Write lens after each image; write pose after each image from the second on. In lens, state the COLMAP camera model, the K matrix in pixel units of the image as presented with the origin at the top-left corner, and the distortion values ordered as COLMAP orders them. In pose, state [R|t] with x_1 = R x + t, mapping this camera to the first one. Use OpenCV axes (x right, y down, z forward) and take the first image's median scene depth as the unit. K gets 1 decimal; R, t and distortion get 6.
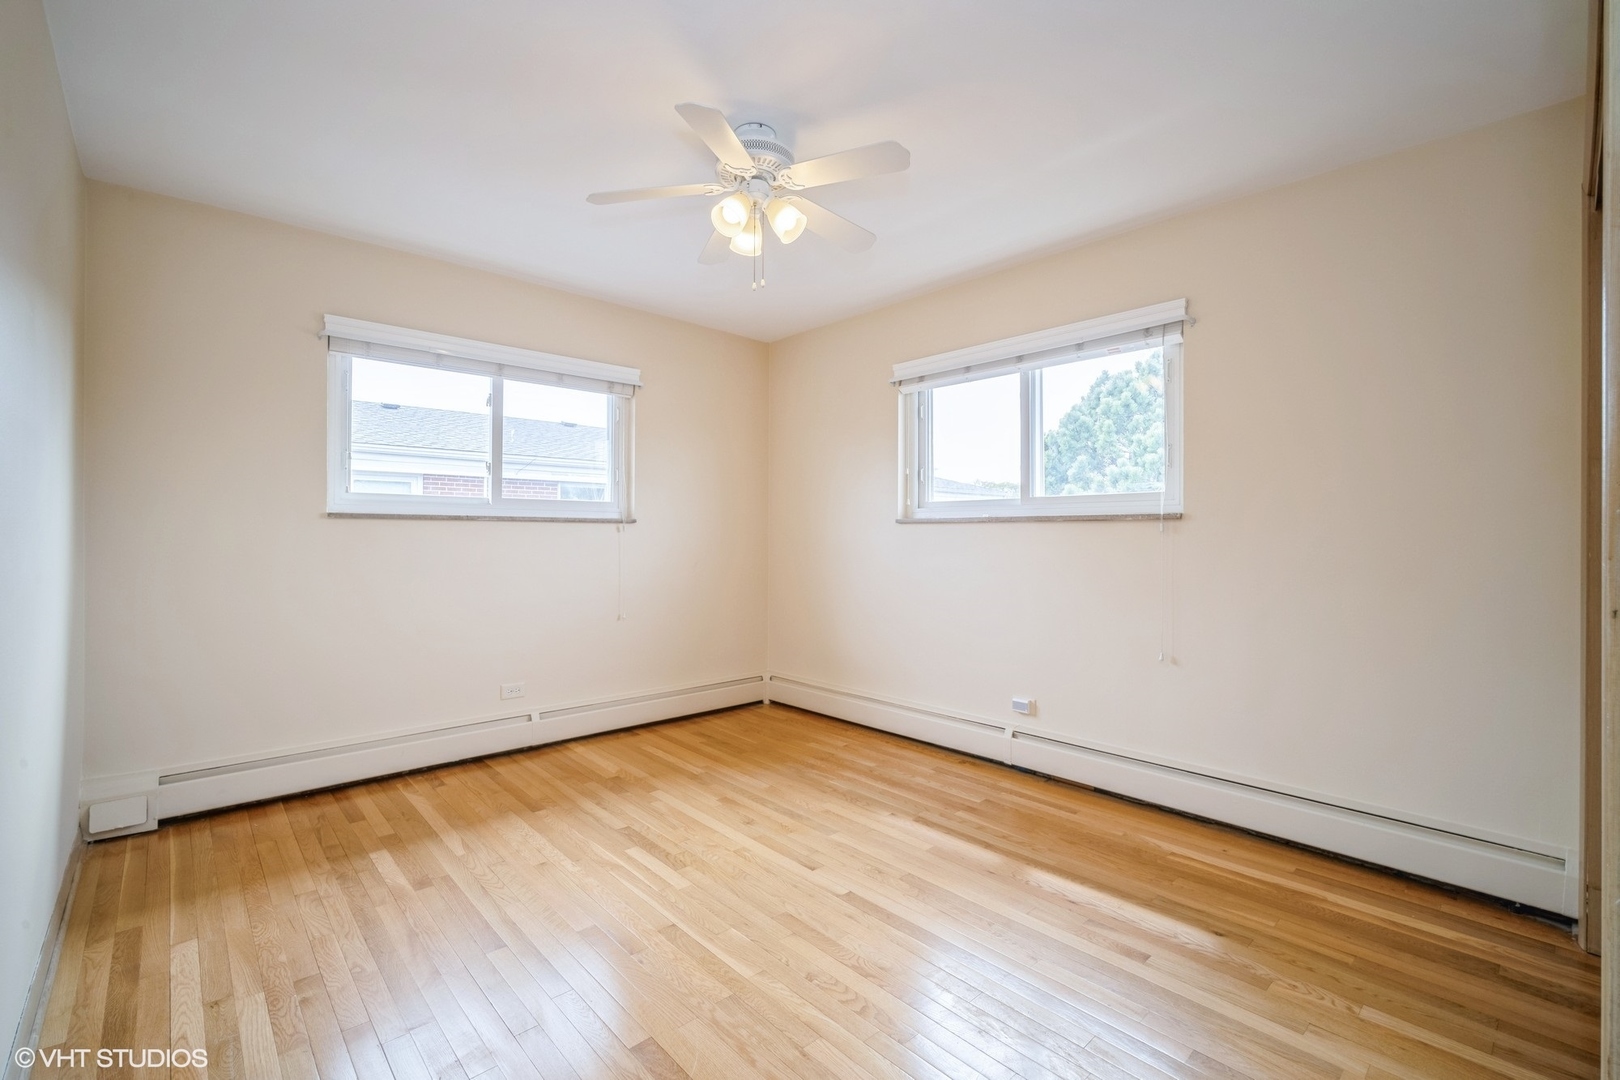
lens RADIAL K [[709.6, 0, 810.0], [0, 709.6, 540.0], [0, 0, 1]] dist [-0.010762, -0.000060]
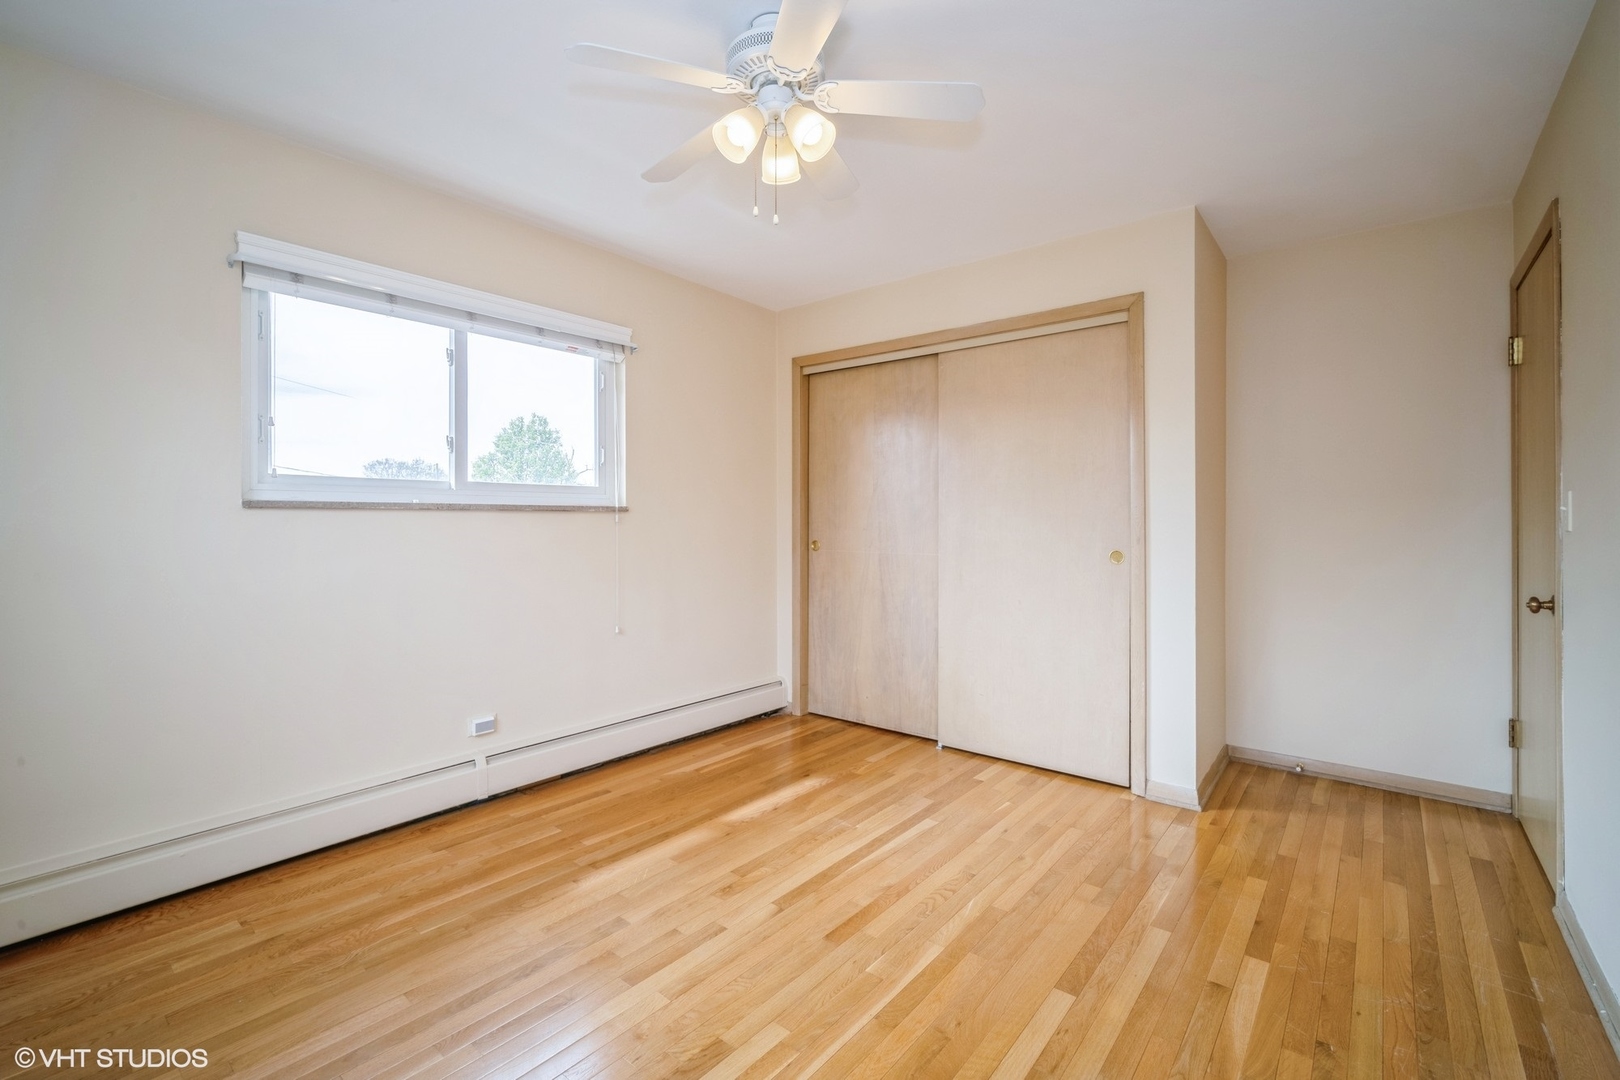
lens RADIAL K [[706.7, 0, 805.4], [0, 706.7, 532.0], [0, 0, 1]] dist [-0.010259, 0.000453]
pose [[-0.138550, -0.017828, 0.990195, -0.655363], [0.010069, 0.999761, 0.019409, -0.013800], [-0.990304, 0.012660, -0.138337, 0.808321]]
